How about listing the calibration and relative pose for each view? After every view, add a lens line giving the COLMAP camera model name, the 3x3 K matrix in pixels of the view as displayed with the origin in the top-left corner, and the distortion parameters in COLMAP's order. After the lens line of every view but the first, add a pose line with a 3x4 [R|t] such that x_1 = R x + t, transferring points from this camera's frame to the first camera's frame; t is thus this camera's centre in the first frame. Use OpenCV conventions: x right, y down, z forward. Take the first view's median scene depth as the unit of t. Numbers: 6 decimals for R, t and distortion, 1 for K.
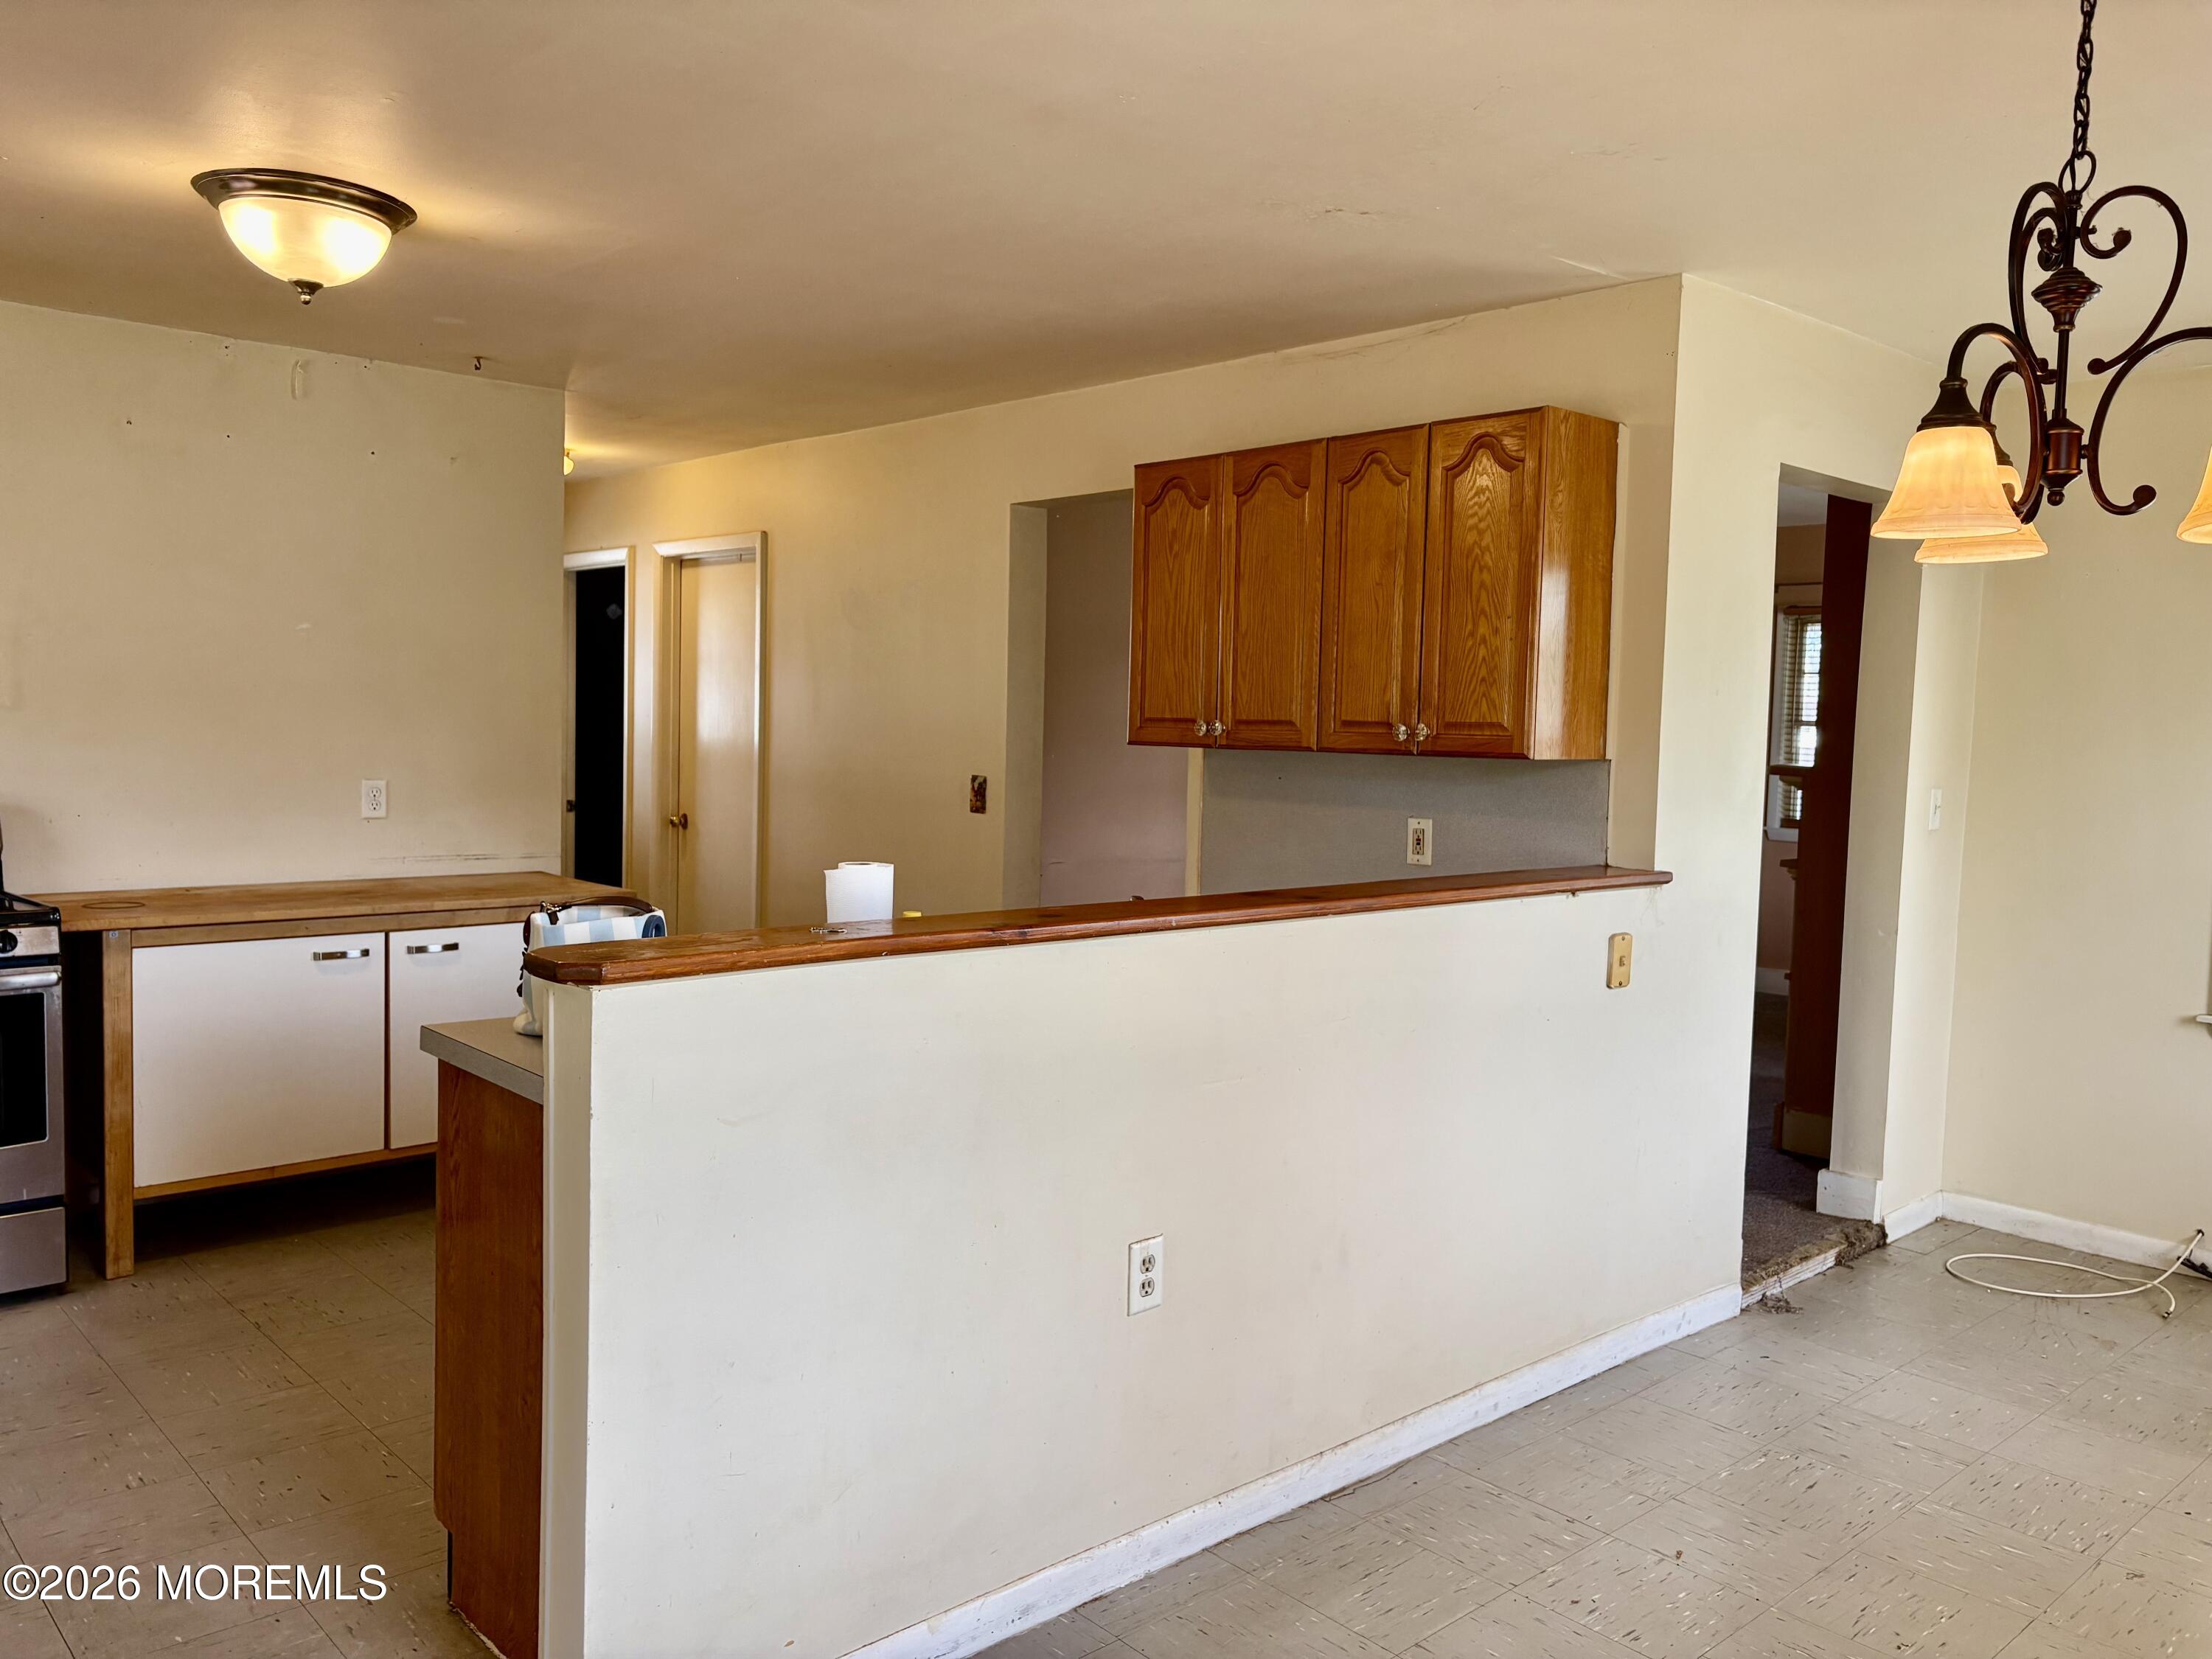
lens RADIAL K [[1690.3, 0, 1096.6], [0, 1690.3, 826.8], [0, 0, 1]] dist [0.025970, -0.039448]
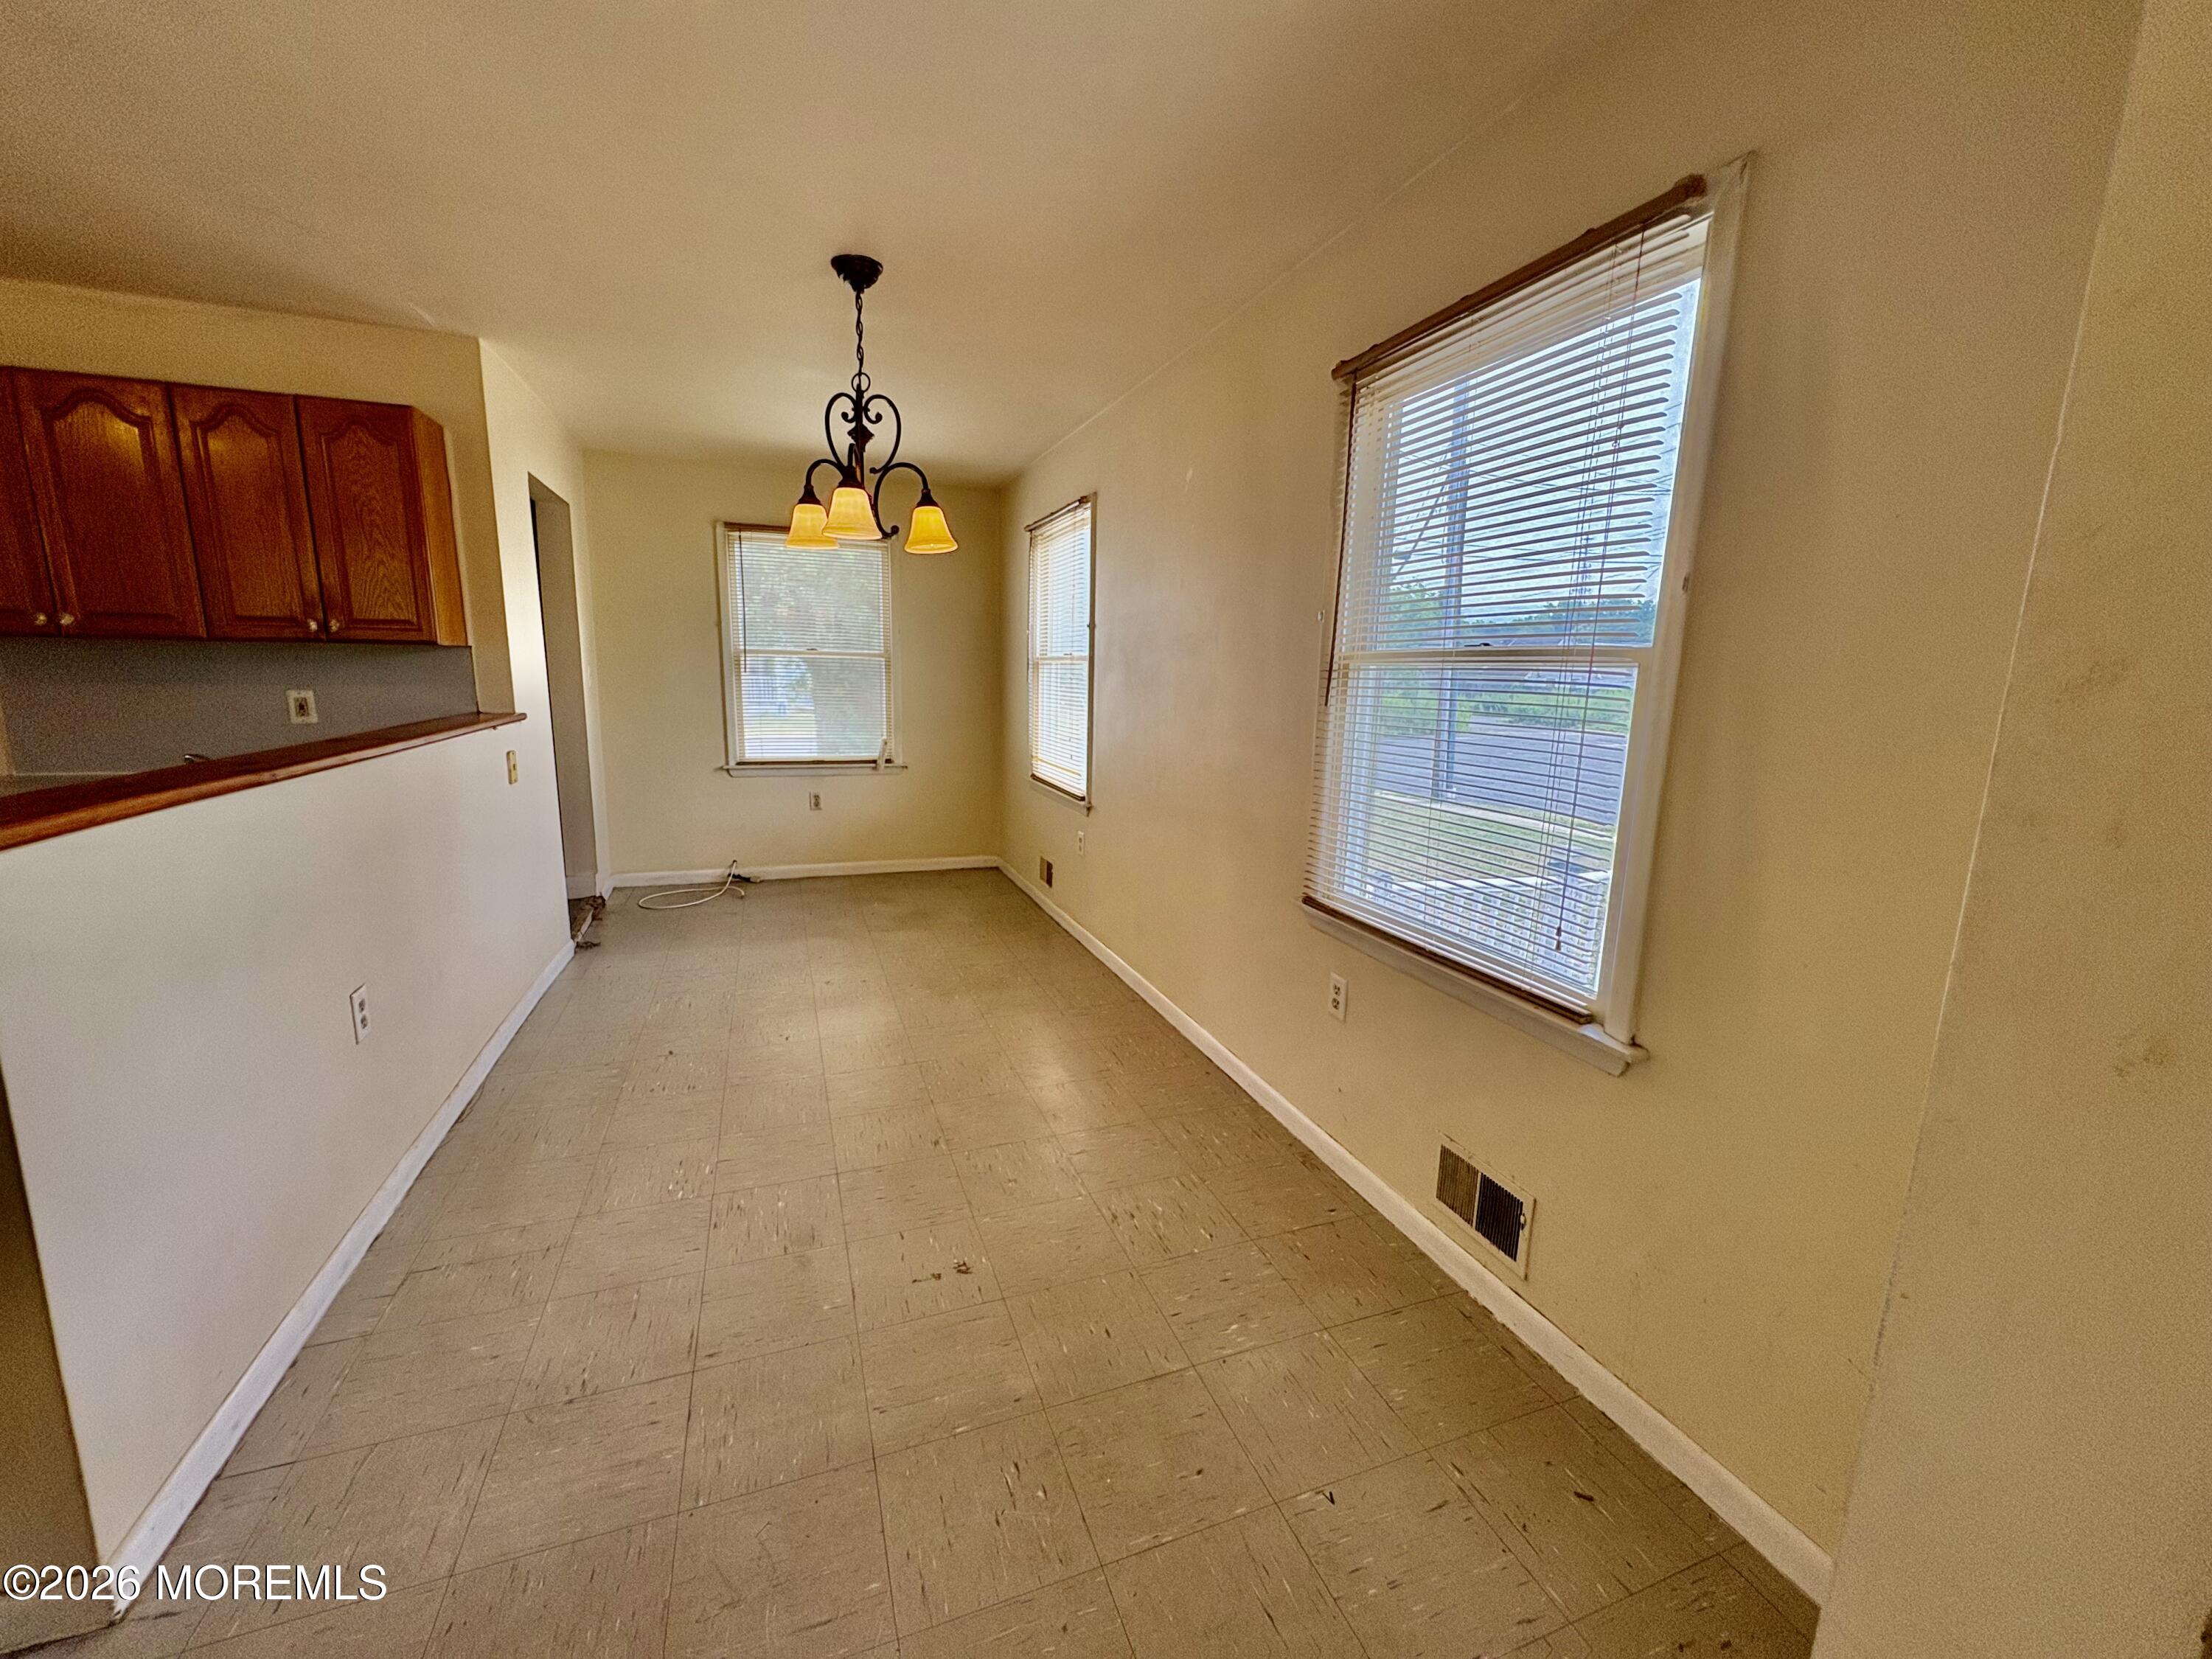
lens RADIAL K [[879.8, 0, 1114.2], [0, 879.8, 838.8], [0, 0, 1]] dist [-0.004605, -0.000524]
pose [[0.358225, -0.193750, 0.913310, -0.270296], [0.045896, 0.980702, 0.190045, 0.009525], [-0.932507, -0.026162, 0.360204, 0.113760]]
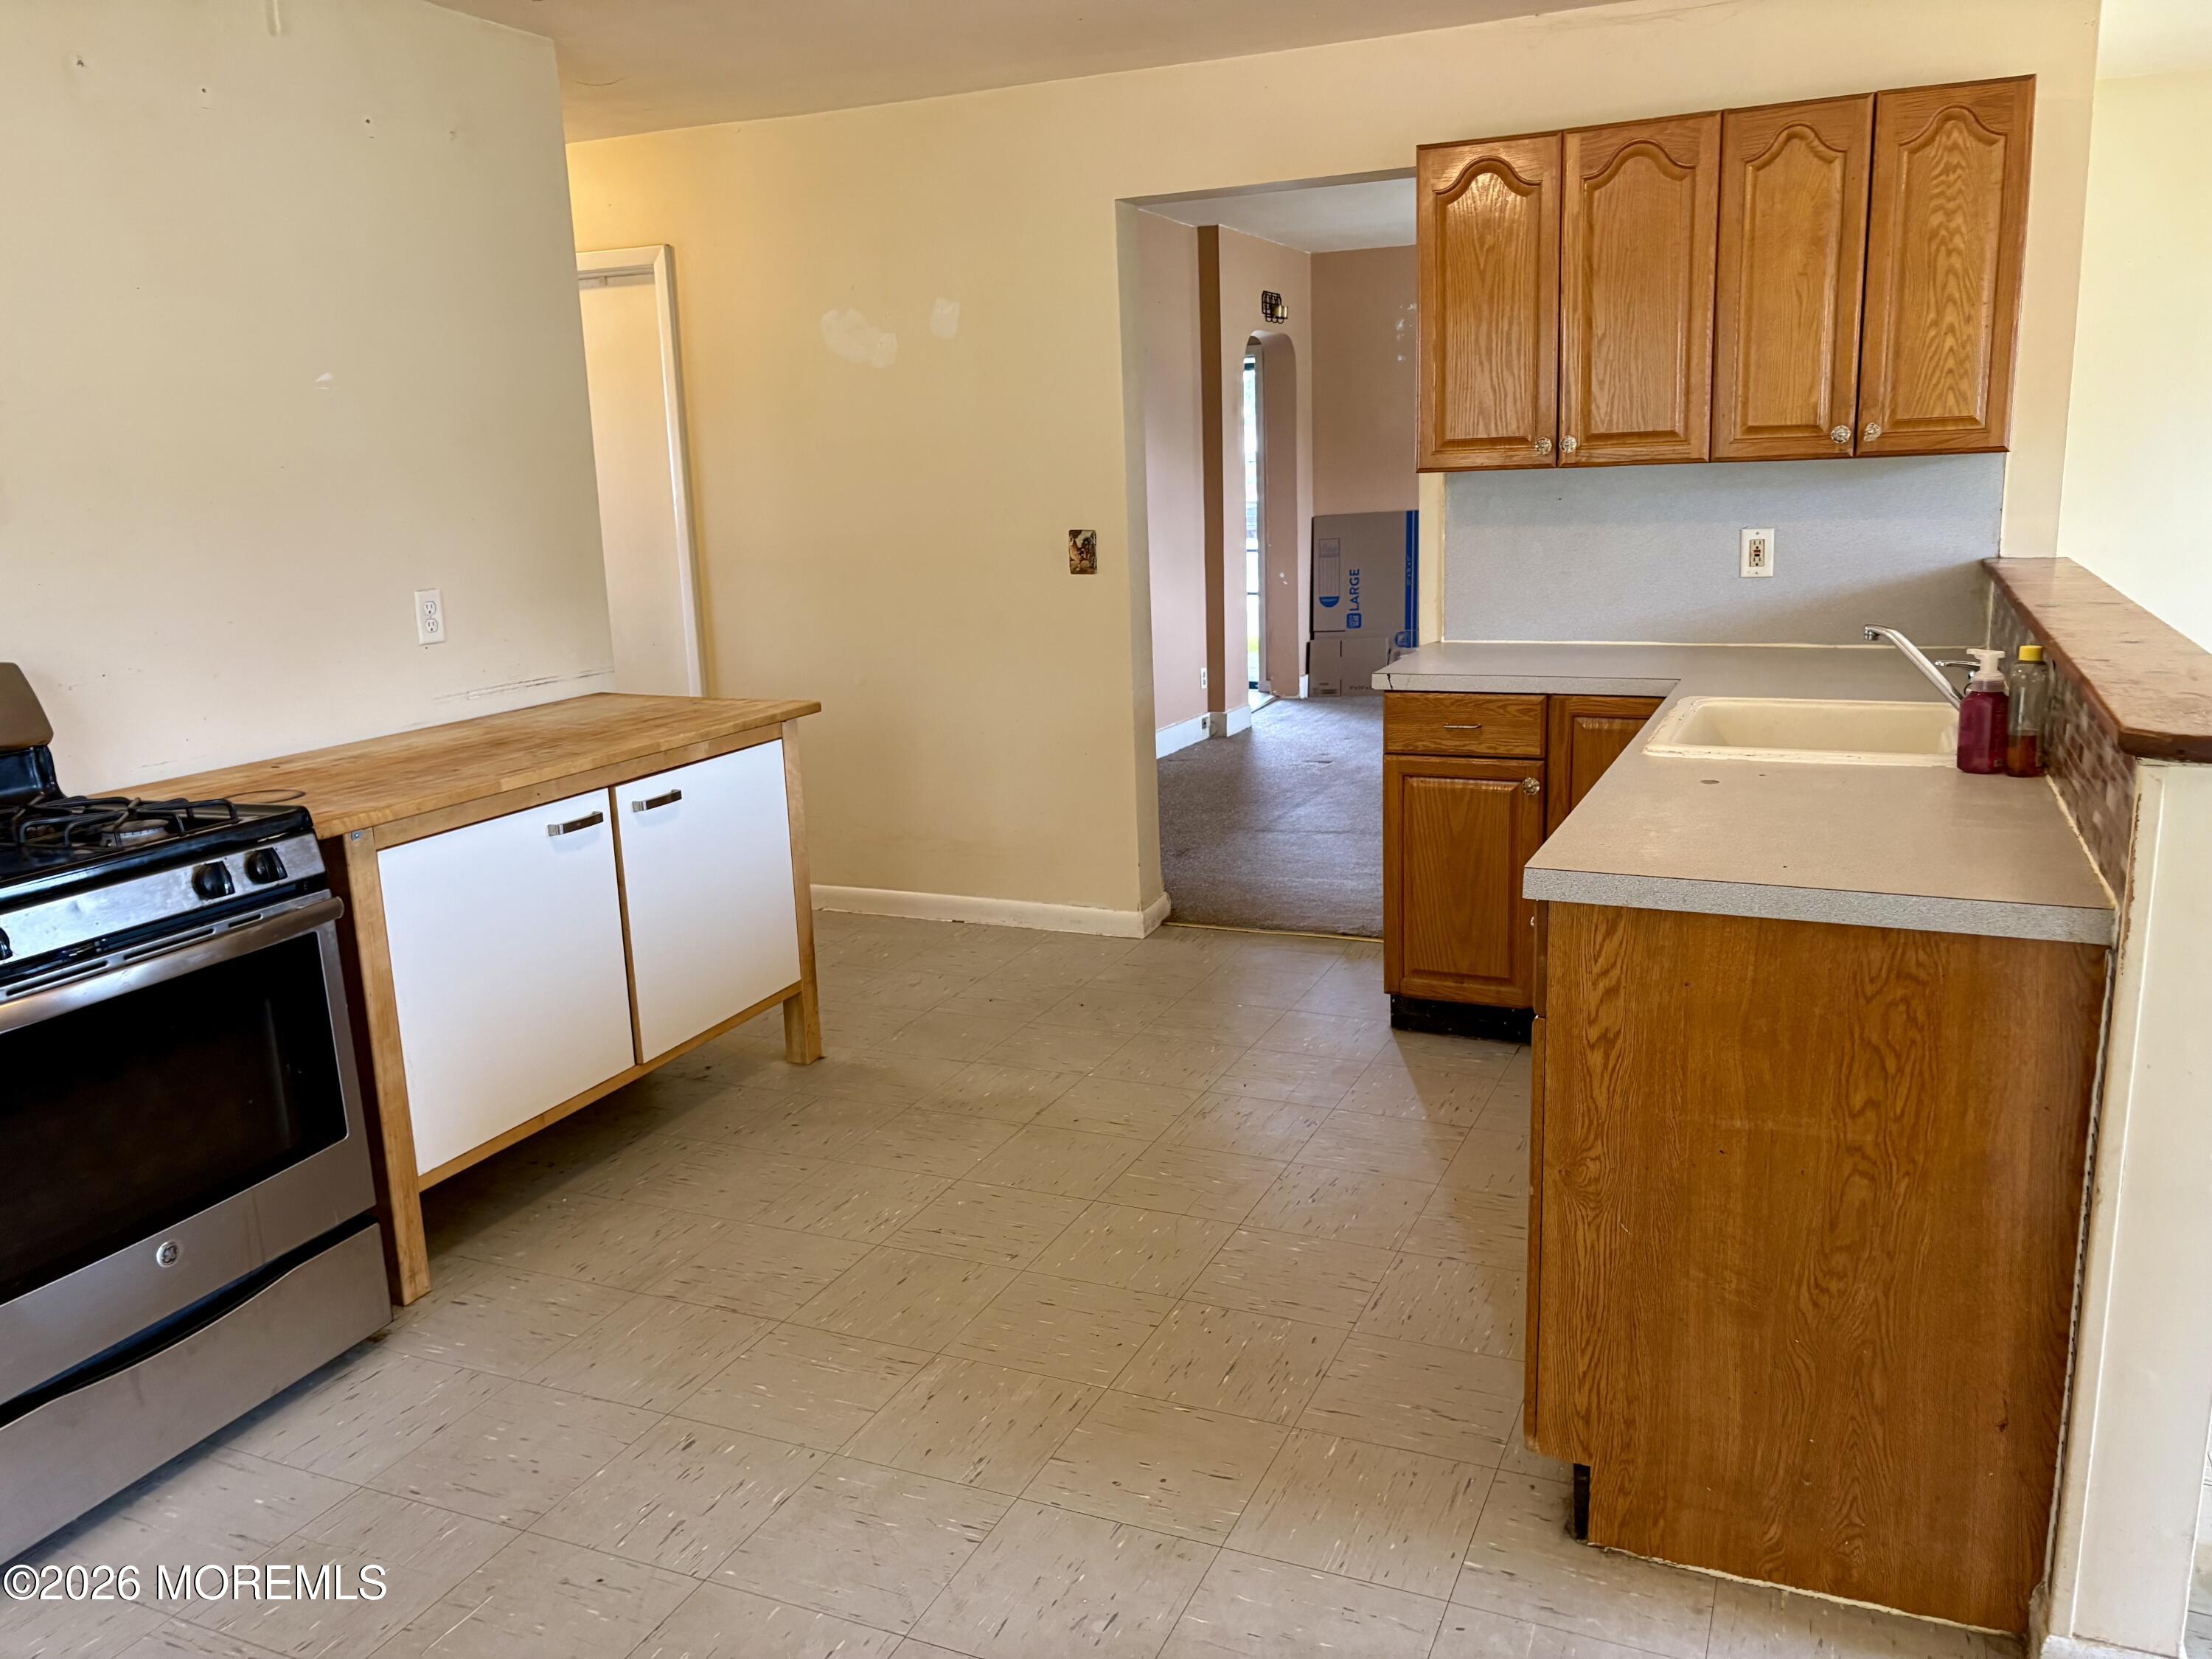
lens RADIAL K [[1690.3, 0, 1098.5], [0, 1690.3, 842.6], [0, 0, 1]] dist [0.025970, -0.039448]
pose [[0.914348, -0.143592, 0.378615, -0.585017], [0.084409, 0.982063, 0.168607, -0.025605], [-0.396034, -0.122207, 0.910067, 0.259612]]
